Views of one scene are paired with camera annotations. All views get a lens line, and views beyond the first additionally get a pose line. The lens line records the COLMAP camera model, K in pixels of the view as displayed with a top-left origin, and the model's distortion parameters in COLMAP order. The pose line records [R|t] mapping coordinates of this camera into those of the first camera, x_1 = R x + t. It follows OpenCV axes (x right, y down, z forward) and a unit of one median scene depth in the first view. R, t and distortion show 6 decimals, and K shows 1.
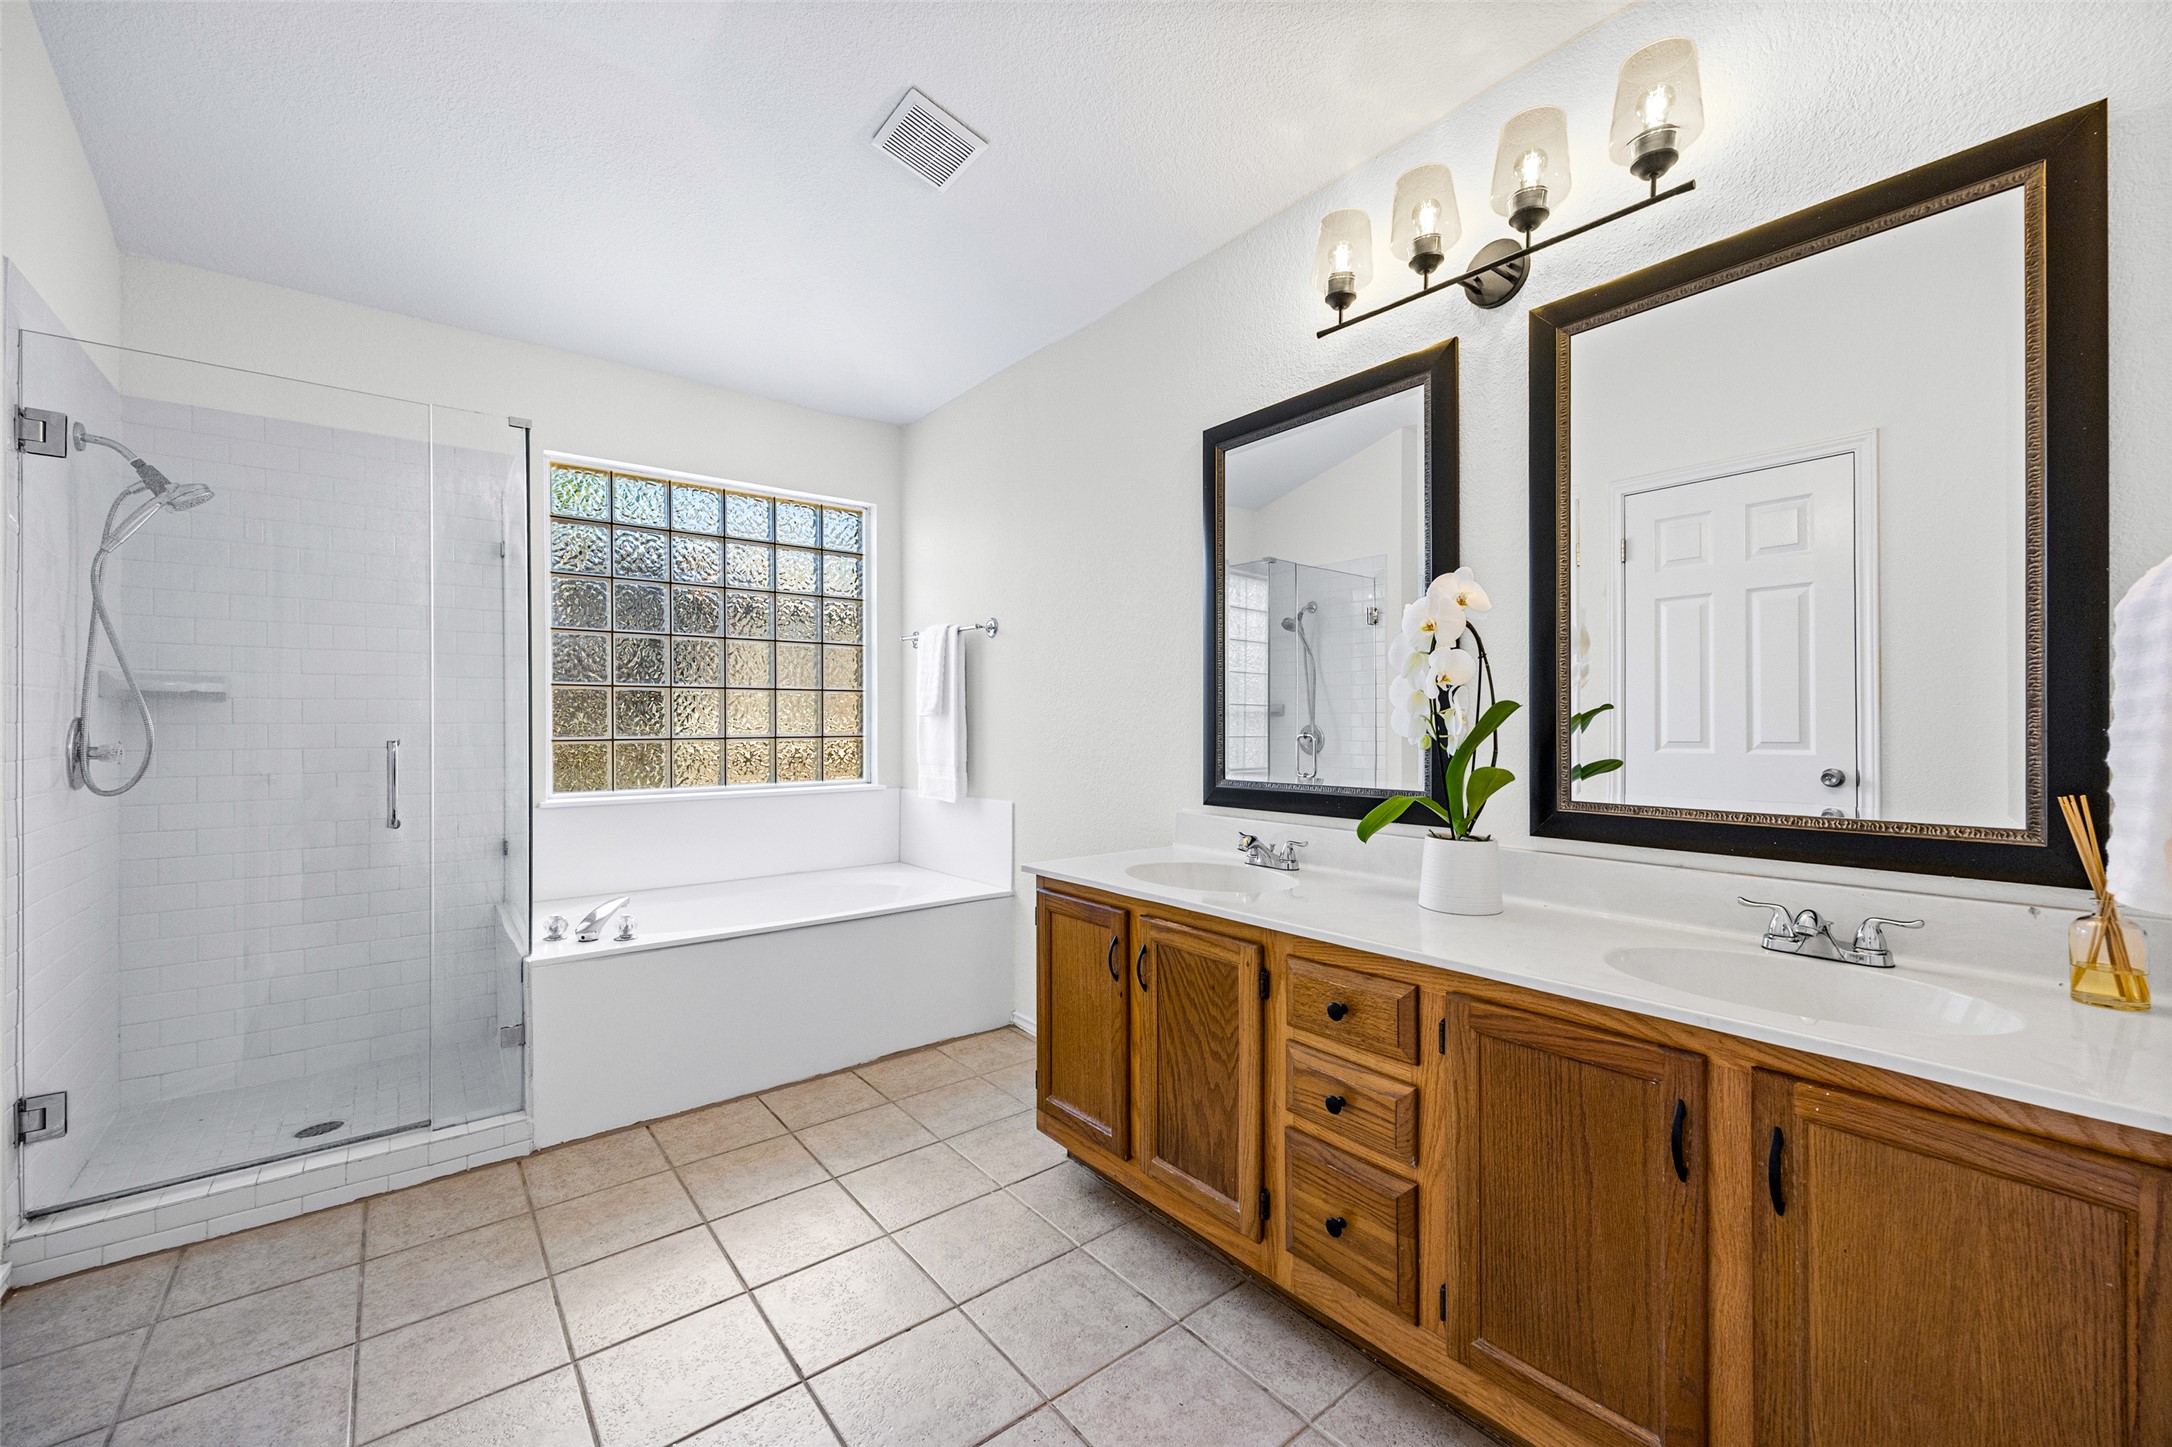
lens RADIAL K [[843.9, 0, 1069.2], [0, 843.9, 727.8], [0, 0, 1]] dist [-0.001642, 0.000208]
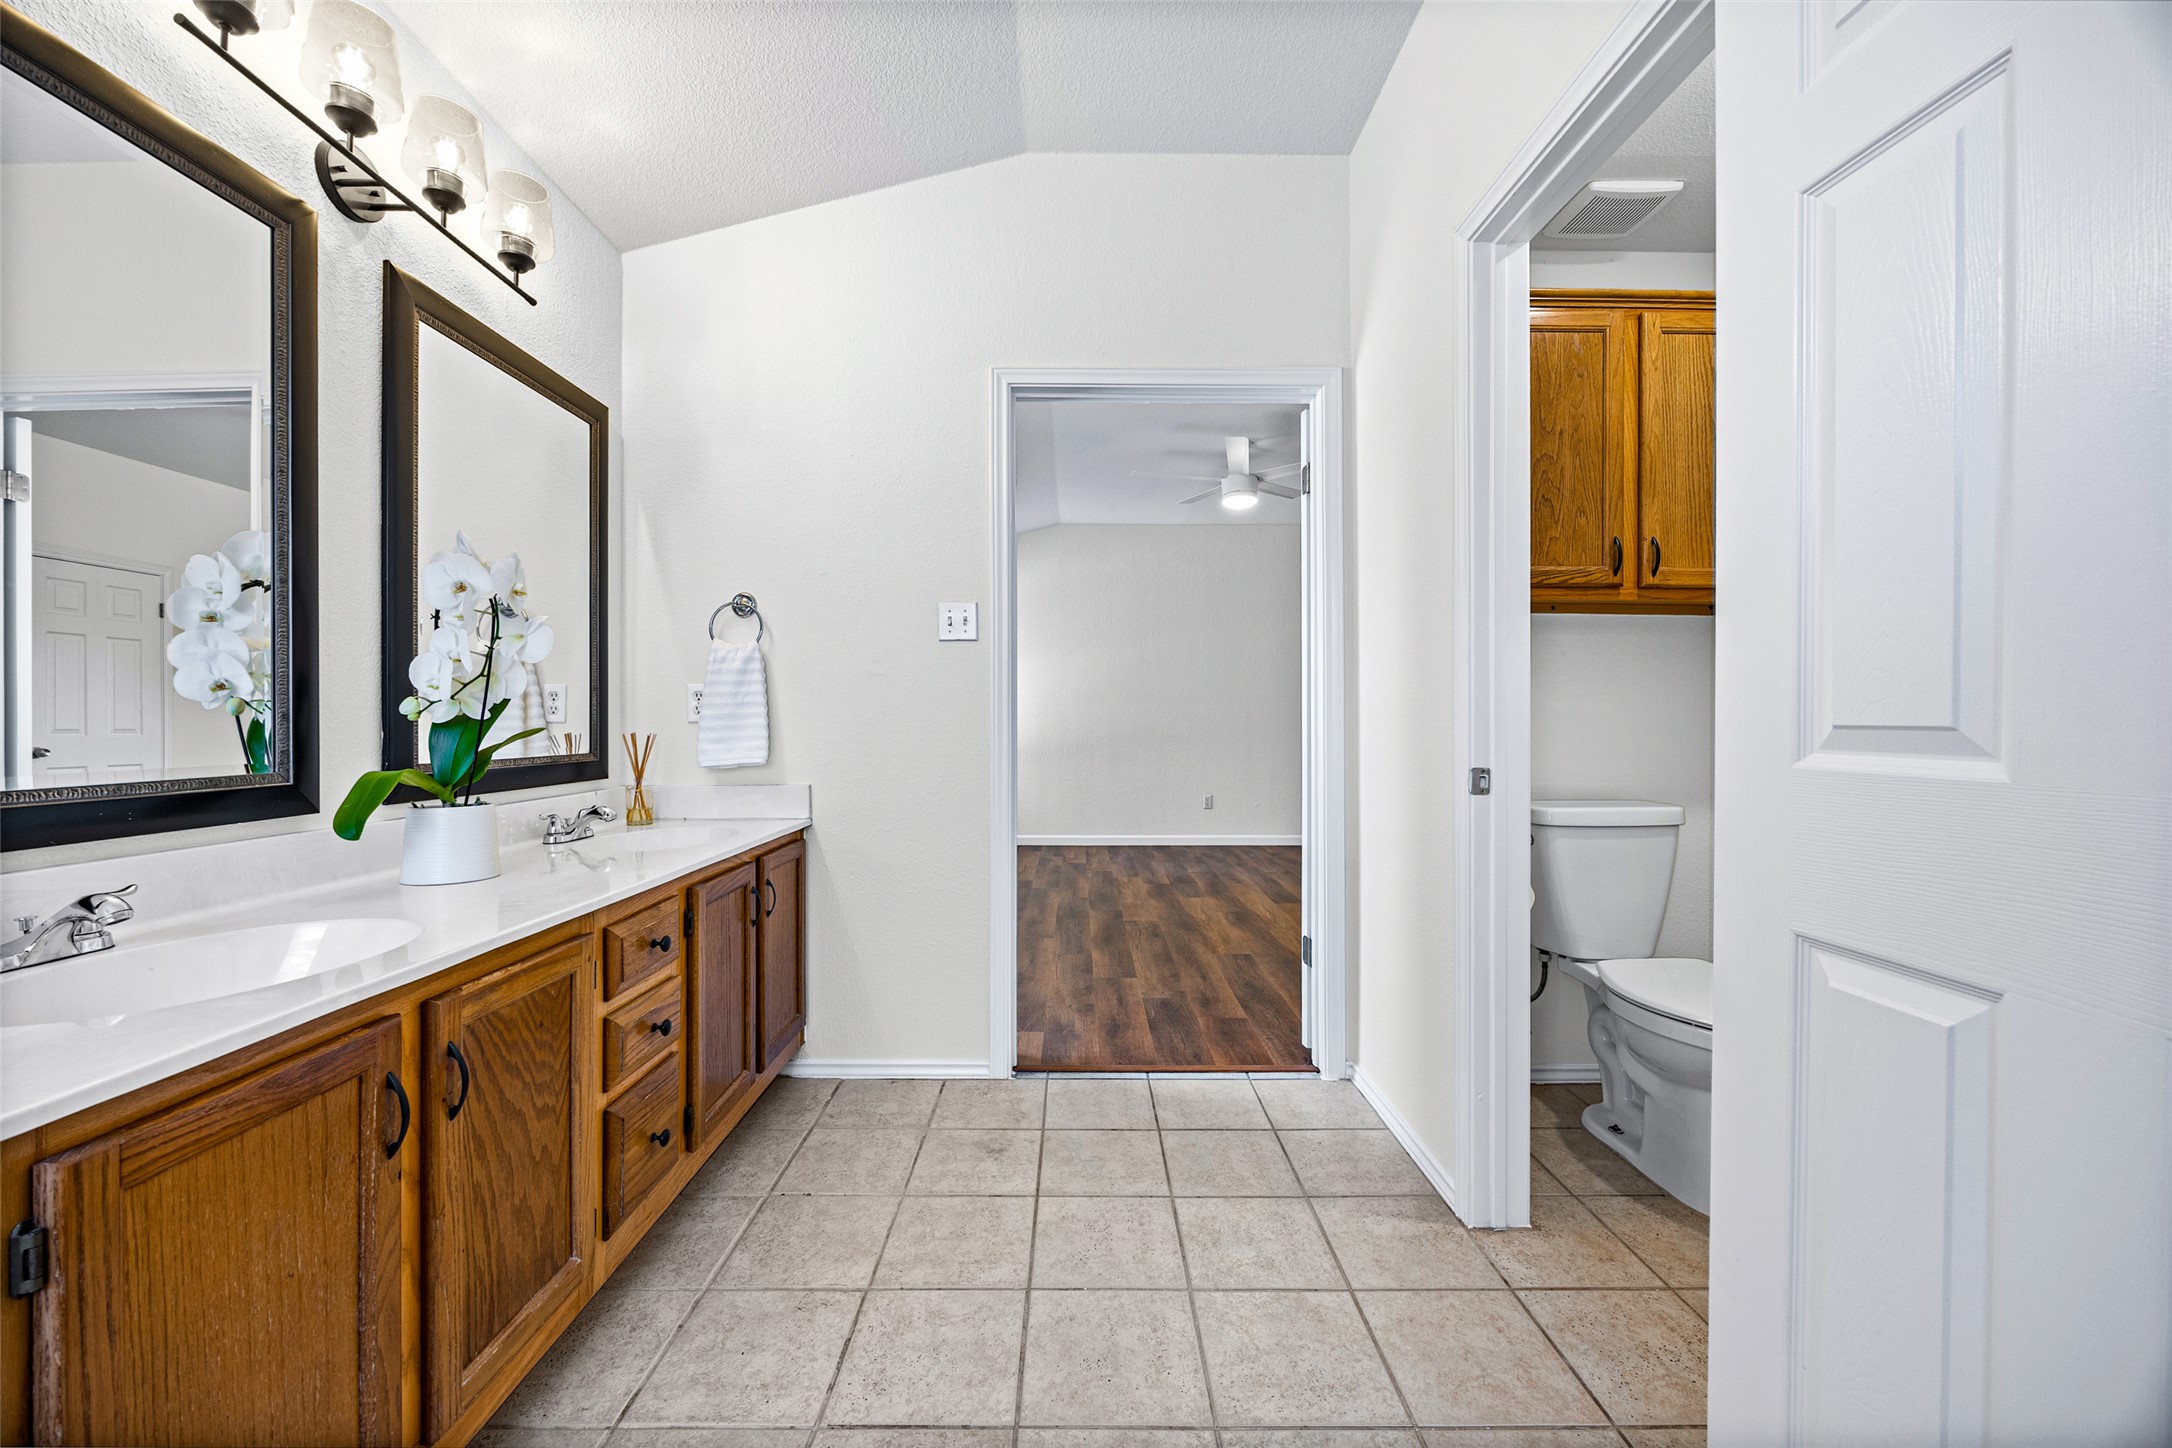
lens RADIAL K [[843.9, 0, 1078.6], [0, 843.9, 722.1], [0, 0, 1]] dist [-0.001642, 0.000208]
pose [[-0.789020, 0.001454, 0.614366, -0.680300], [0.004730, 0.999982, 0.003707, 0.033732], [-0.614349, 0.005831, -0.789013, 1.298631]]
